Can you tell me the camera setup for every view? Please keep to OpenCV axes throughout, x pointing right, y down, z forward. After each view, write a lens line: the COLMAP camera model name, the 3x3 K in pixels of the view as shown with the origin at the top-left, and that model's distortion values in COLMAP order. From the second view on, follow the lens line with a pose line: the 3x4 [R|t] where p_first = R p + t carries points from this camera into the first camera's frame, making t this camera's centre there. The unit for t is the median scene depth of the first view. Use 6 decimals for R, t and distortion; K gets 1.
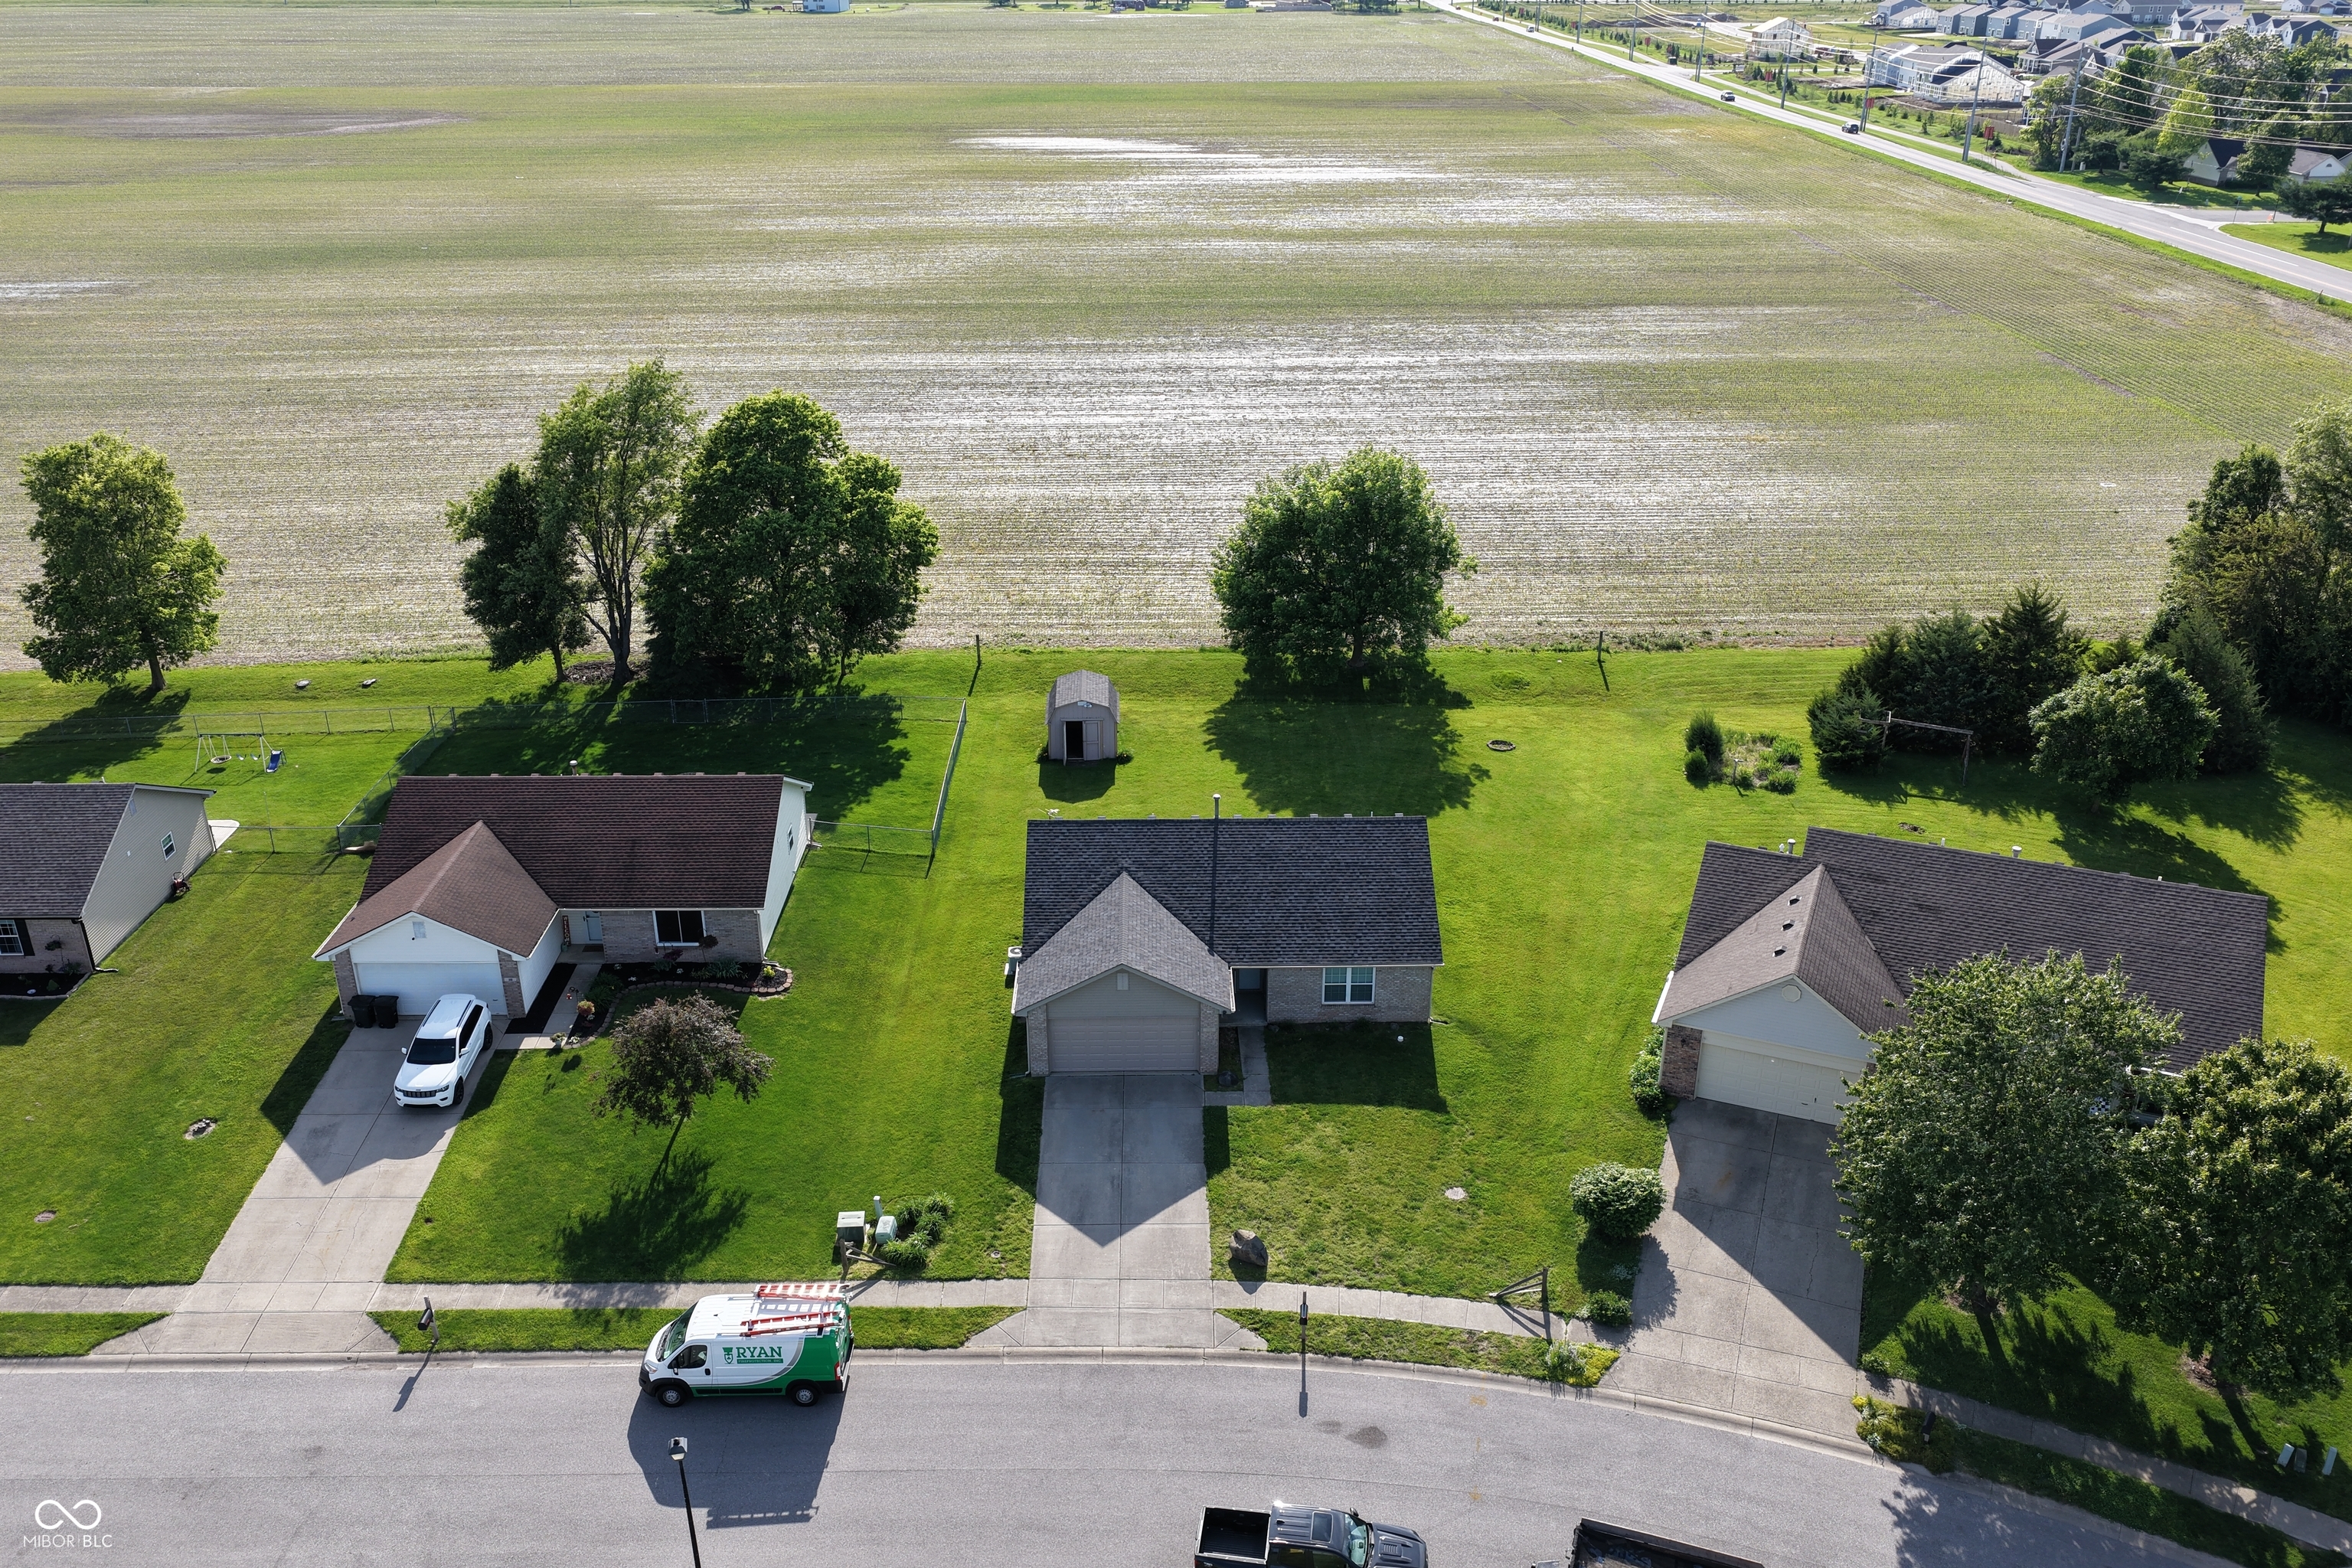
lens RADIAL K [[1947.2, 0, 1183.2], [0, 1947.2, 785.6], [0, 0, 1]] dist [-0.013939, 0.037172]
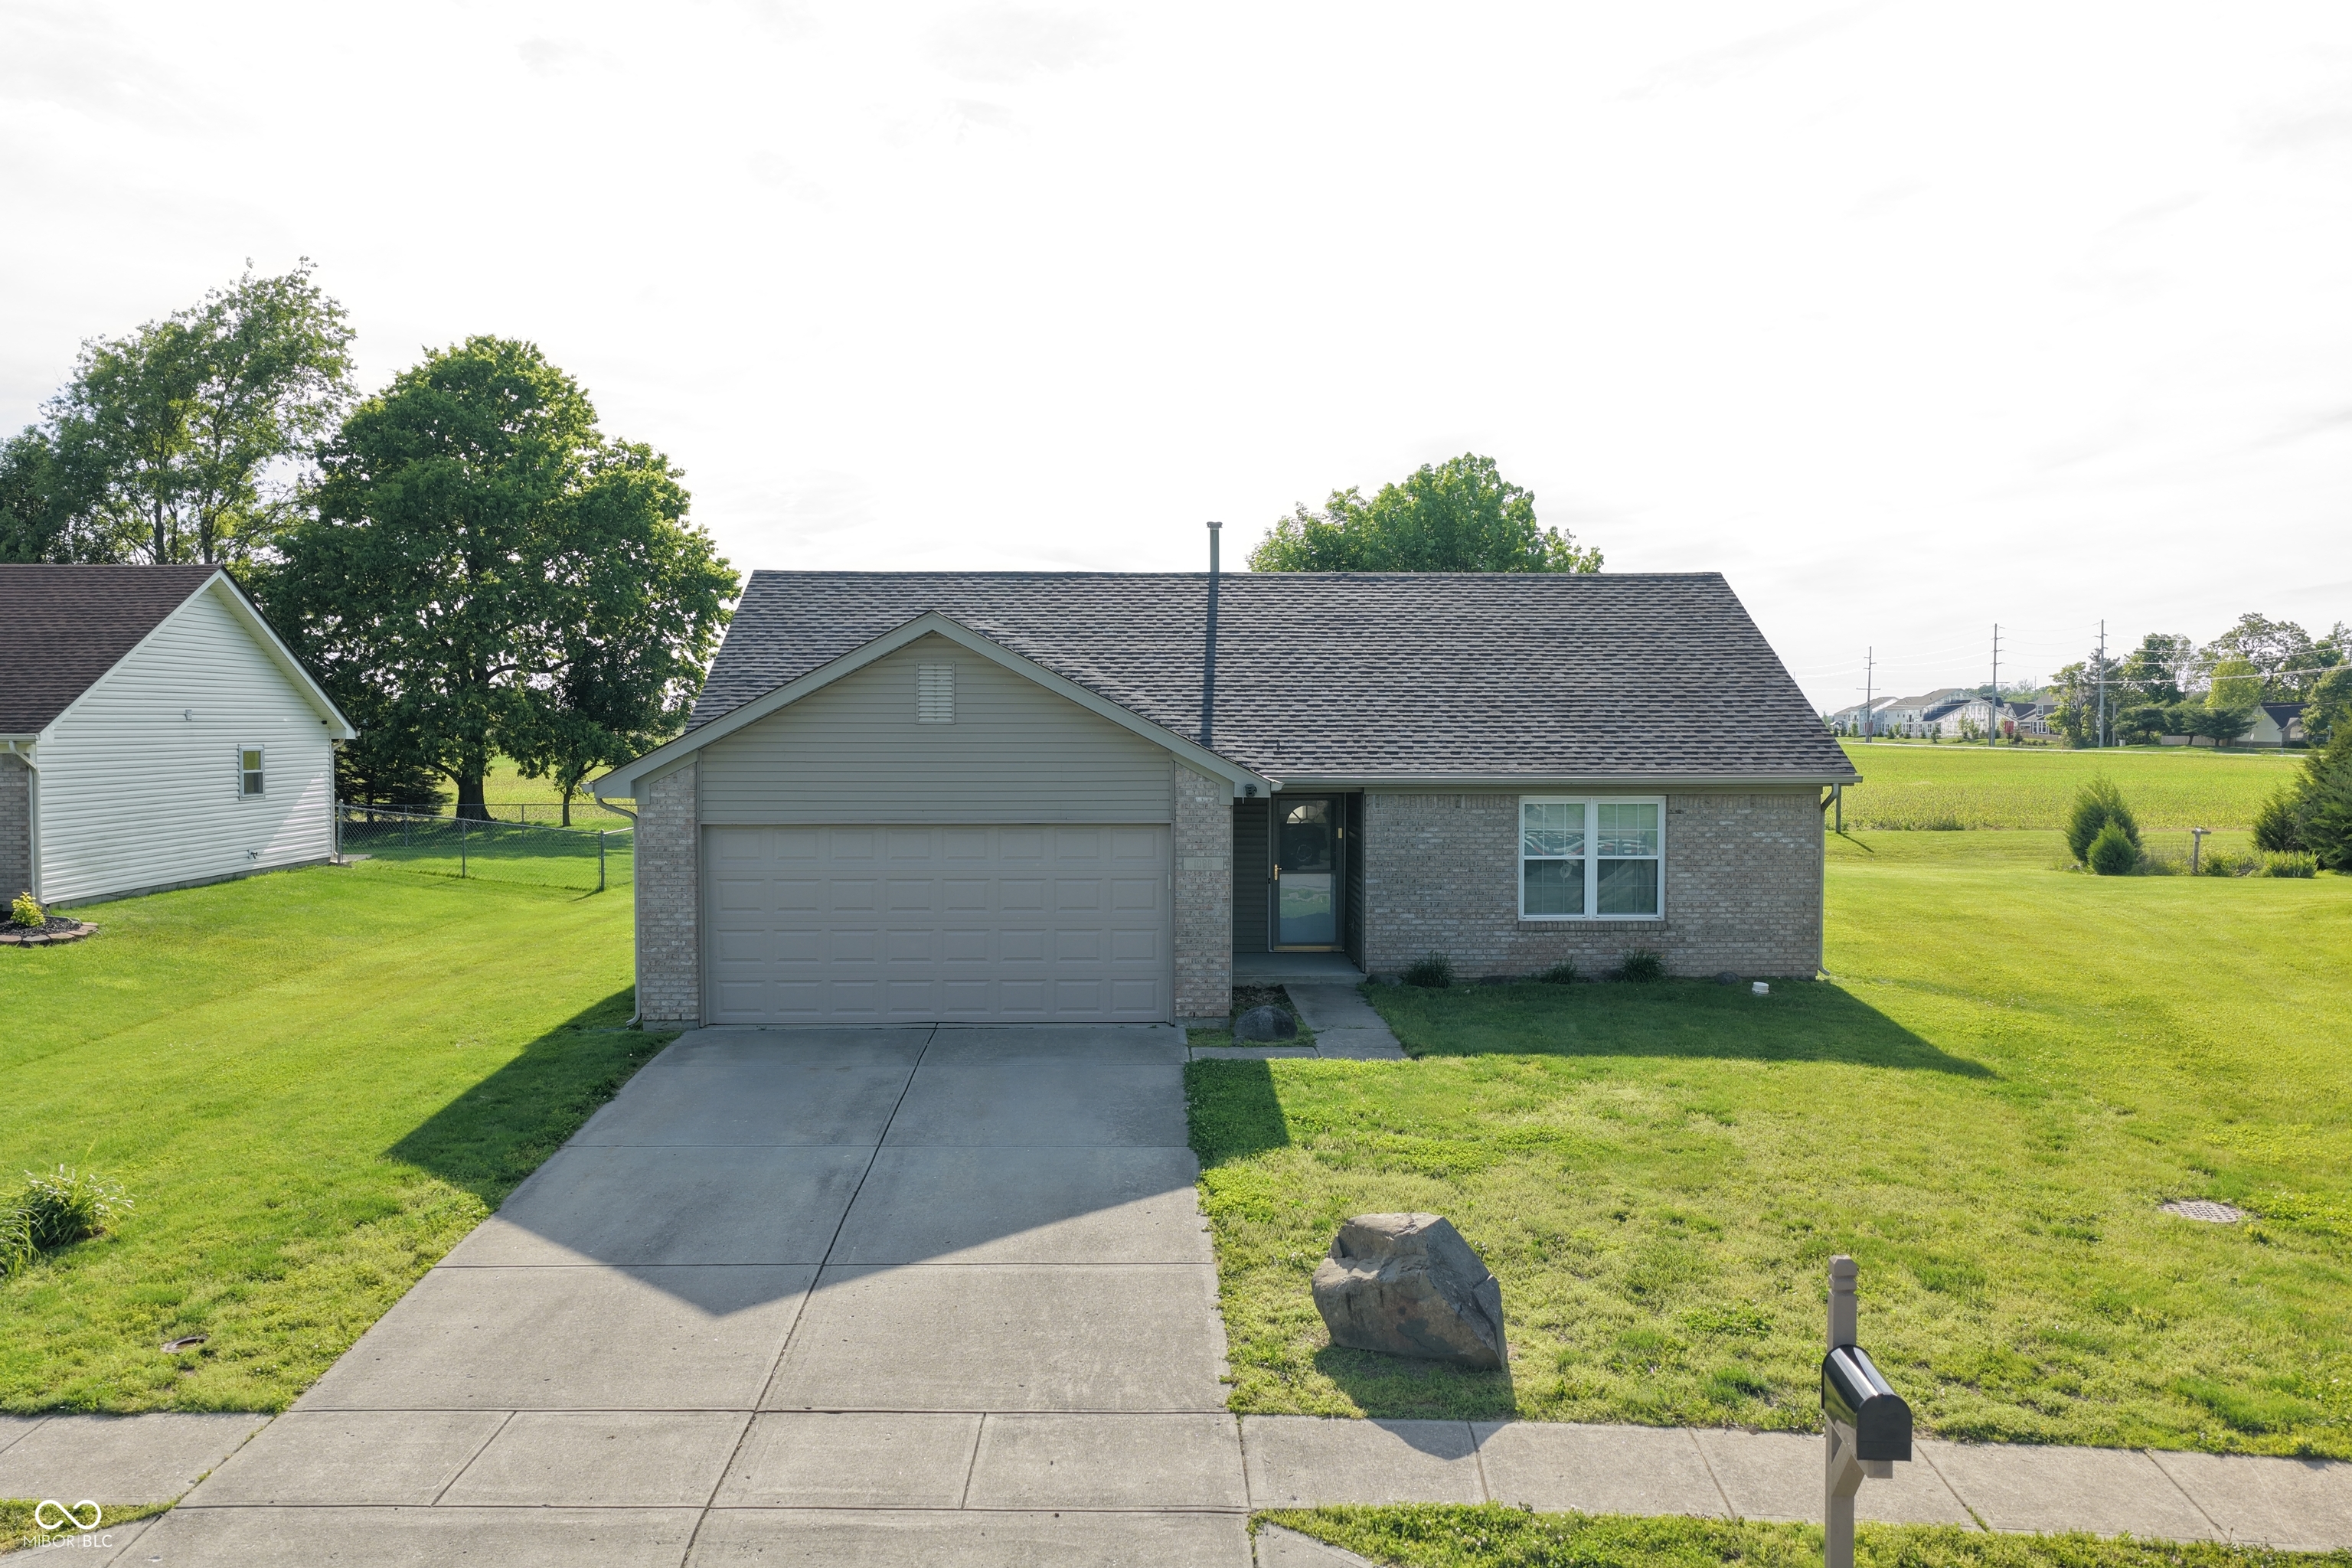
lens RADIAL K [[1947.2, 0, 1183.0], [0, 1947.2, 794.9], [0, 0, 1]] dist [-0.013939, 0.037172]
pose [[0.999935, 0.001036, 0.011314, 0.006448], [0.003253, 0.928038, -0.372471, 0.236219], [-0.010886, 0.372484, 0.927975, 0.702390]]
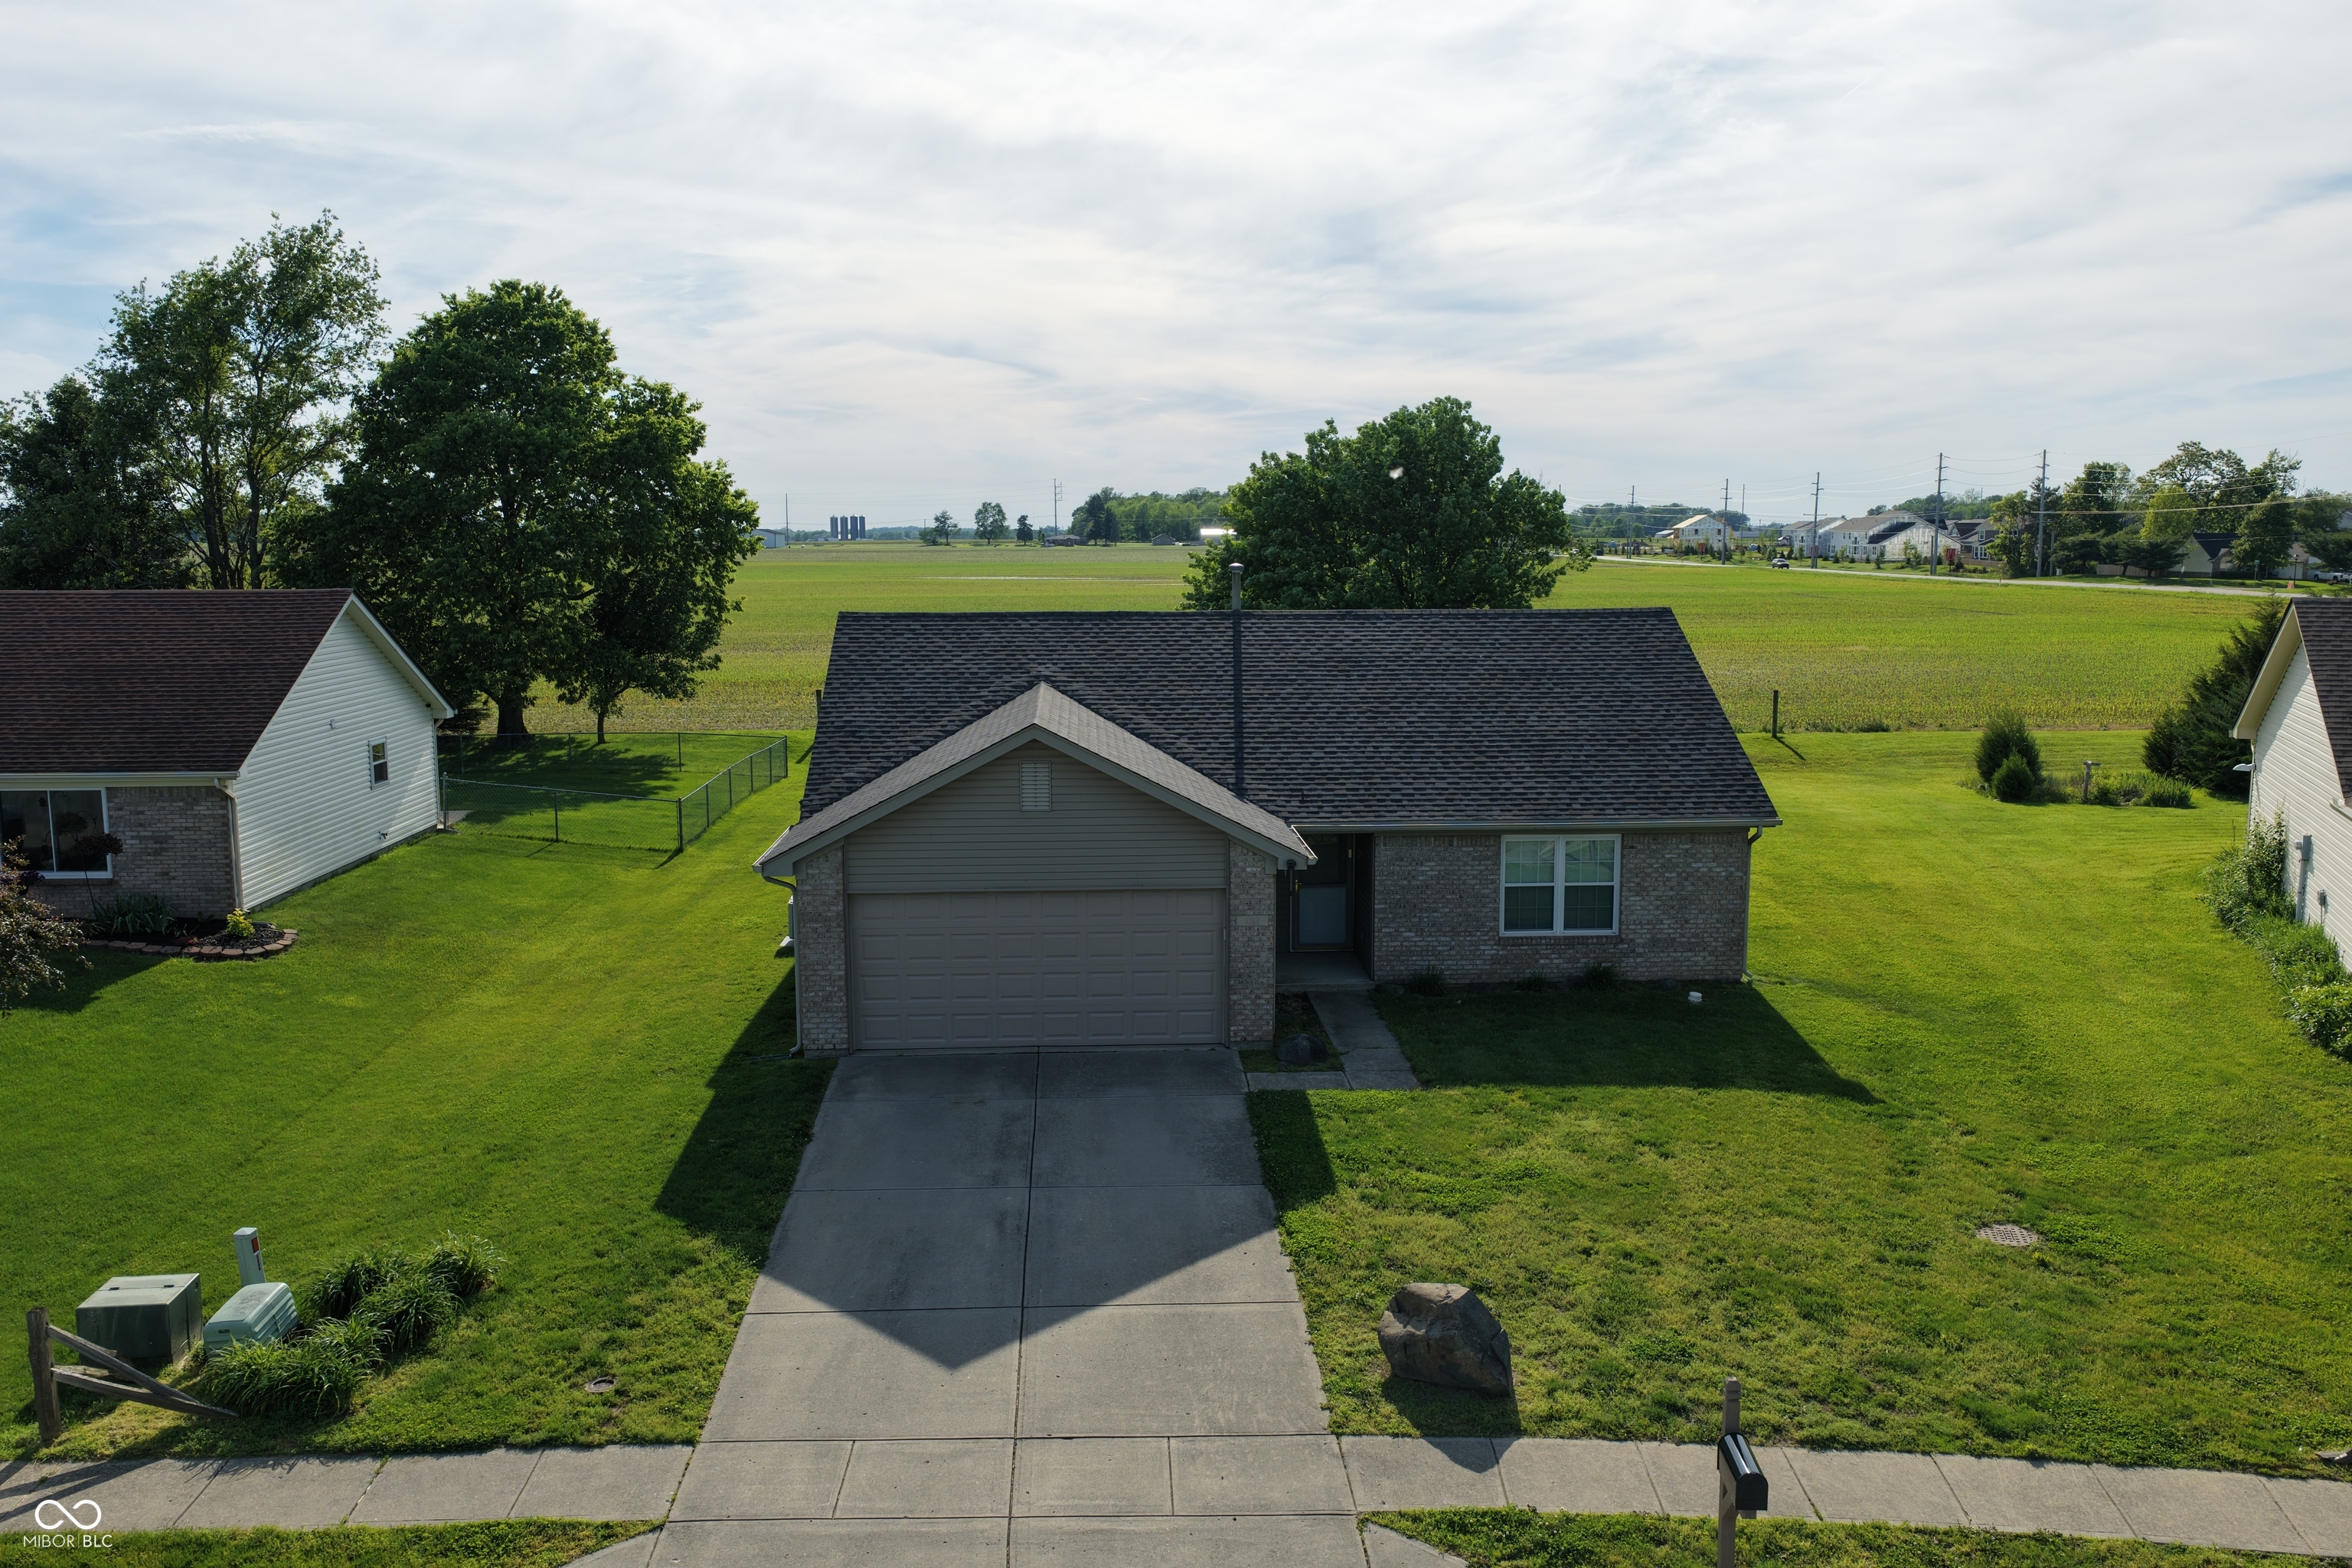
lens RADIAL K [[1947.2, 0, 1181.5], [0, 1947.2, 796.6], [0, 0, 1]] dist [-0.013939, 0.037172]
pose [[0.999311, -0.006874, 0.036462, -0.015689], [0.016769, 0.960272, -0.278563, 0.213627], [-0.033099, 0.278983, 0.959726, 0.613450]]
